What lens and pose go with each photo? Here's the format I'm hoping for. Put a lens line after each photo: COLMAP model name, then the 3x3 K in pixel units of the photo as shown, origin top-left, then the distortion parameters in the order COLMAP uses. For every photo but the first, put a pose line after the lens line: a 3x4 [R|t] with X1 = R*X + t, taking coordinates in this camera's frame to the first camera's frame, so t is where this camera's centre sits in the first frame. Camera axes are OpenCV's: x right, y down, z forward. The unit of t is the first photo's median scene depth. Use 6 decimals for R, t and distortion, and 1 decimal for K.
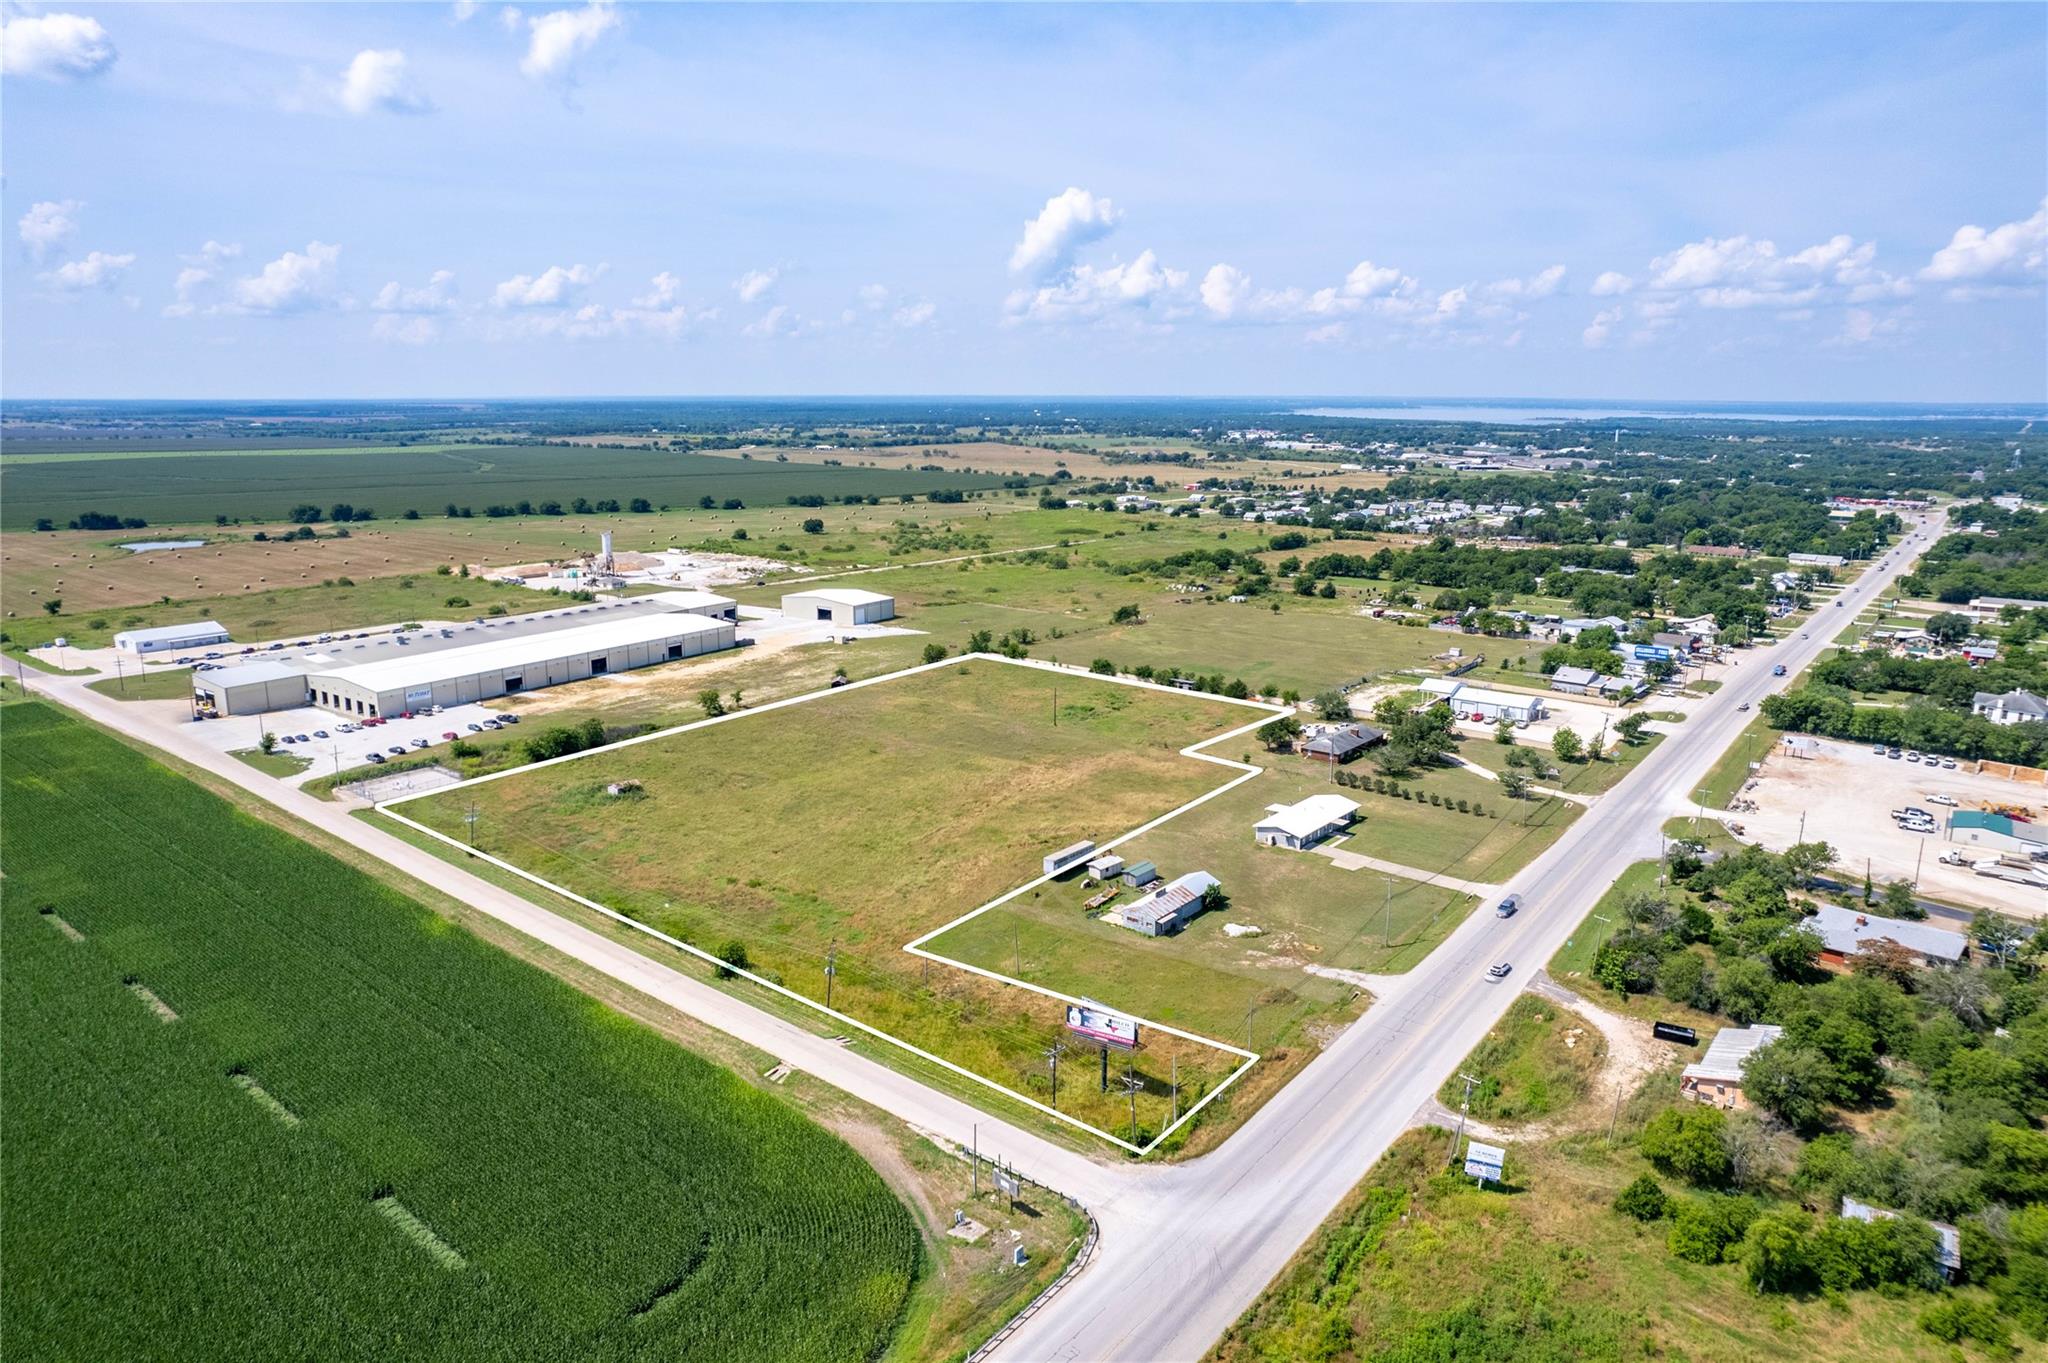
lens RADIAL K [[1318.1, 0, 1030.4], [0, 1318.1, 686.2], [0, 0, 1]] dist [-0.077720, 0.070182]
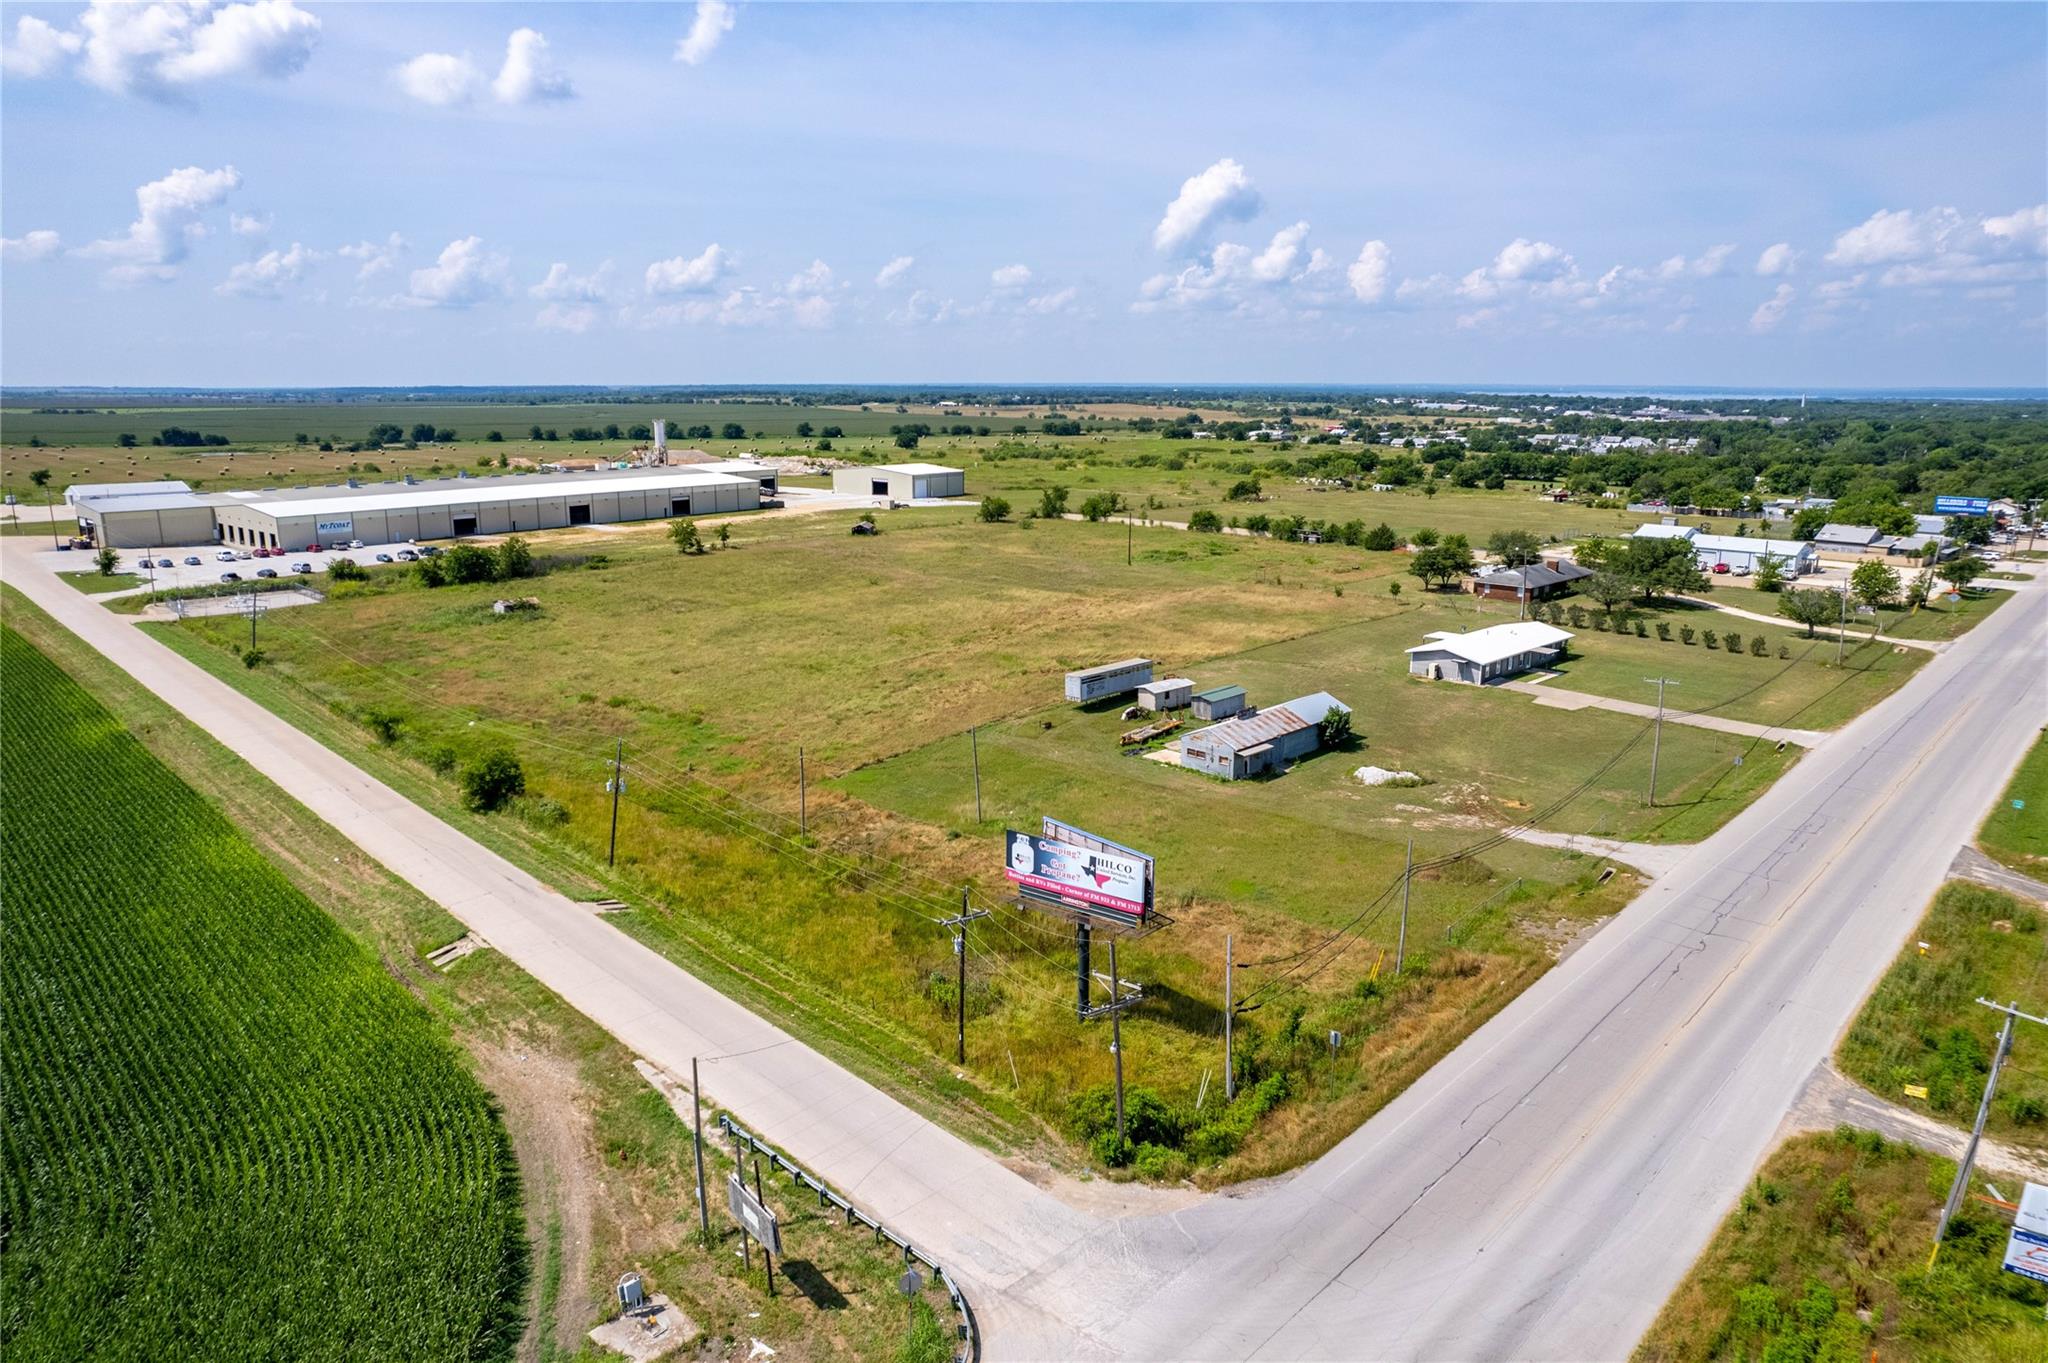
lens RADIAL K [[1311.0, 0, 1024.0], [0, 1311.0, 681.5], [0, 0, 1]] dist [-0.069711, 0.050869]
pose [[0.993831, 0.020167, -0.109058, 0.056447], [-0.019749, 0.999793, 0.004919, 0.126437], [0.109135, -0.002735, 0.994023, 0.361281]]
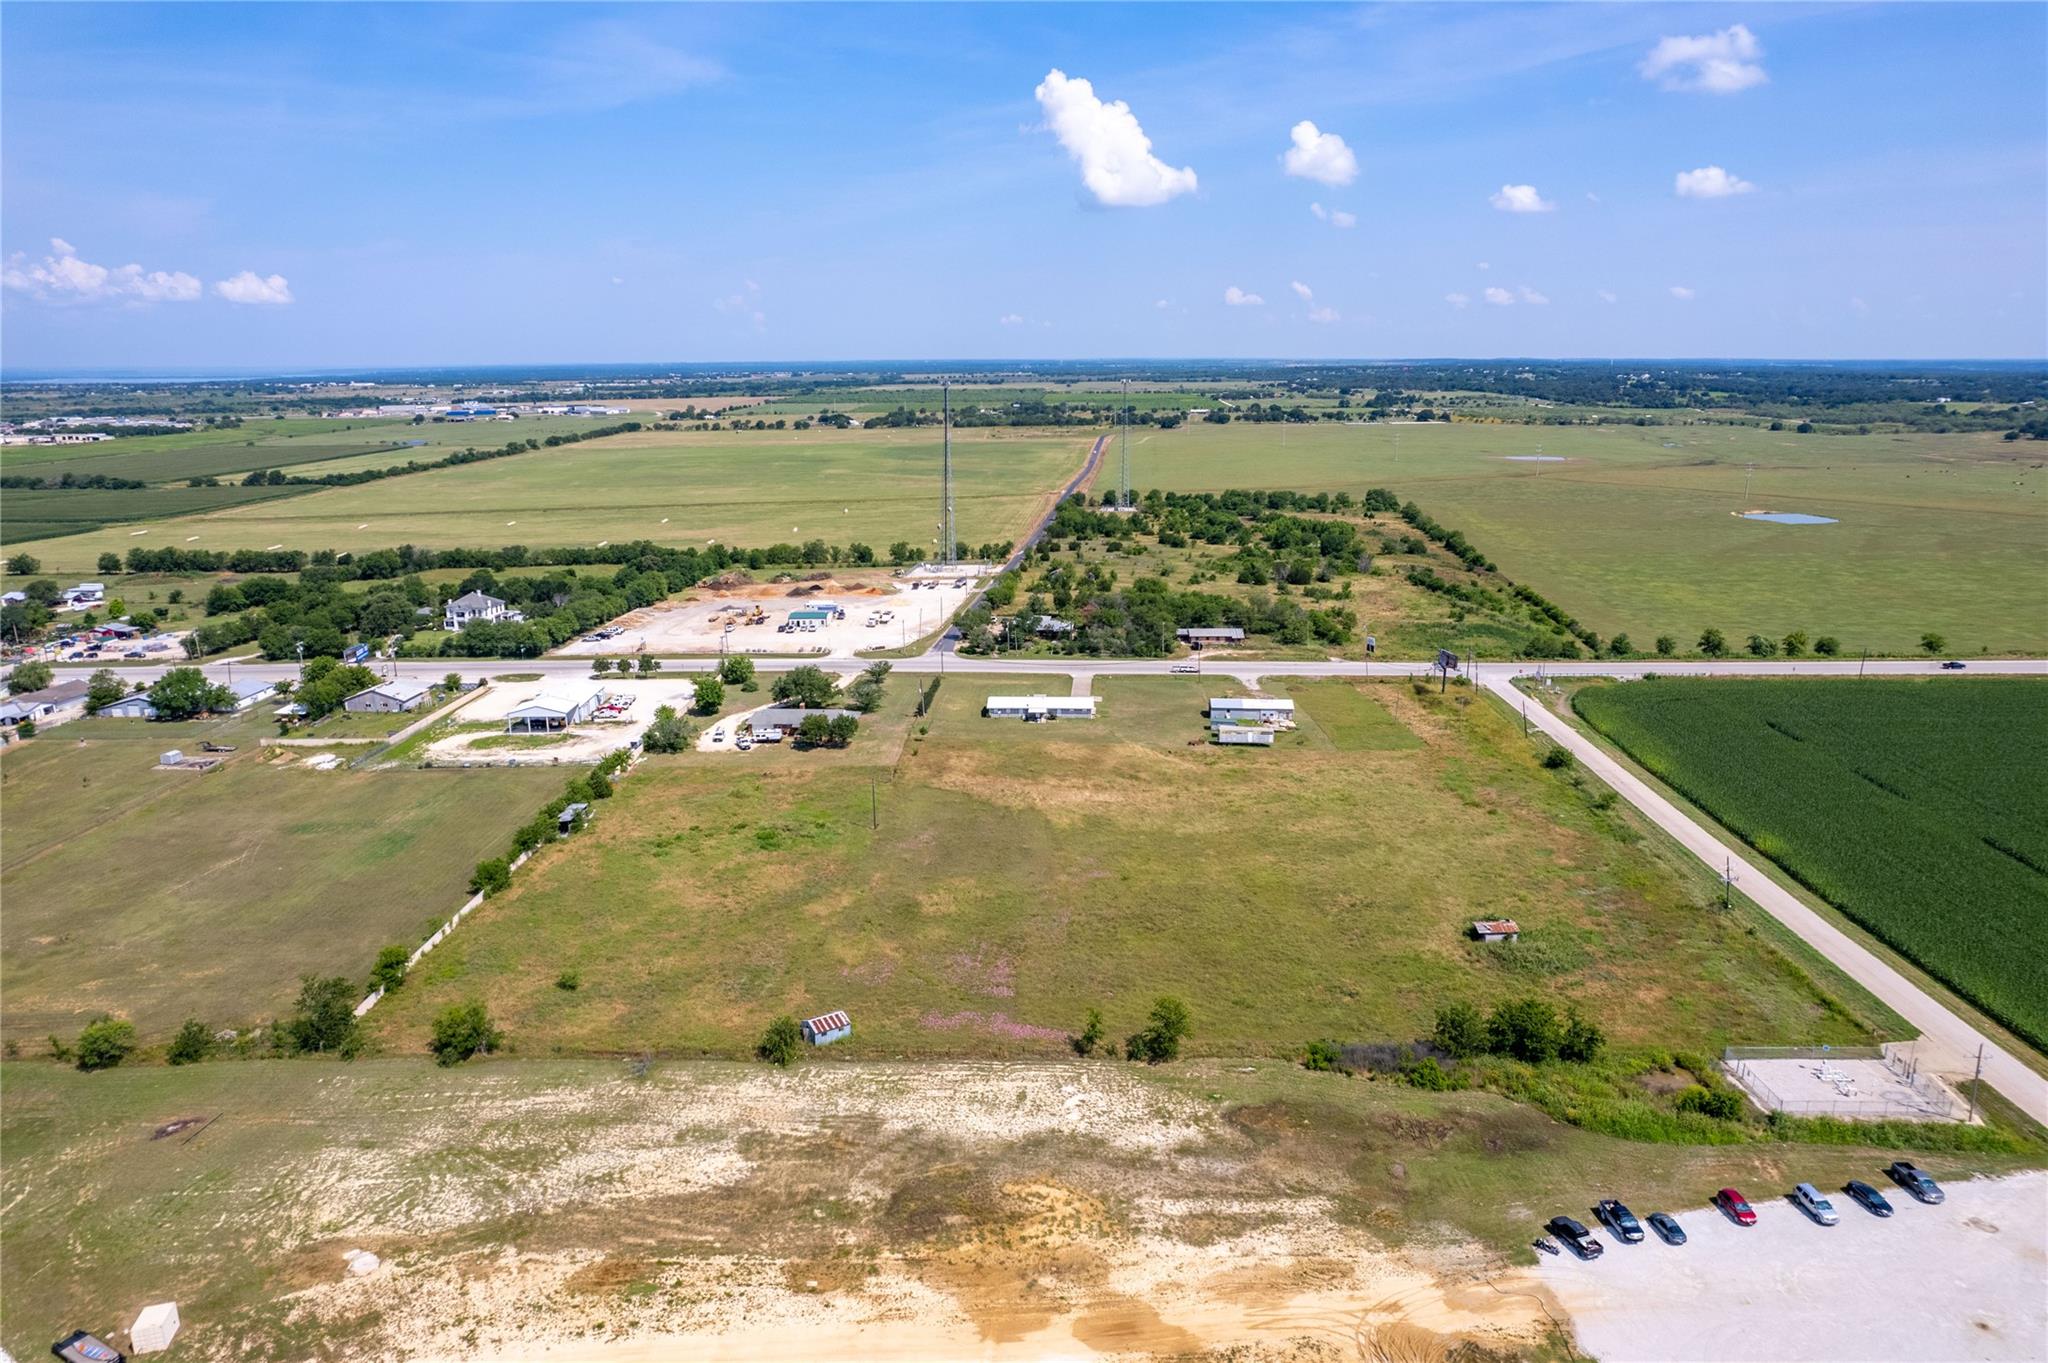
lens RADIAL K [[1312.6, 0, 1030.7], [0, 1312.6, 660.5], [0, 0, 1]] dist [-0.082908, 0.077027]
pose [[-0.600131, -0.184609, 0.778308, -0.780815], [0.177468, 0.918026, 0.354589, -0.400320], [-0.779967, 0.350924, -0.518173, 1.737082]]
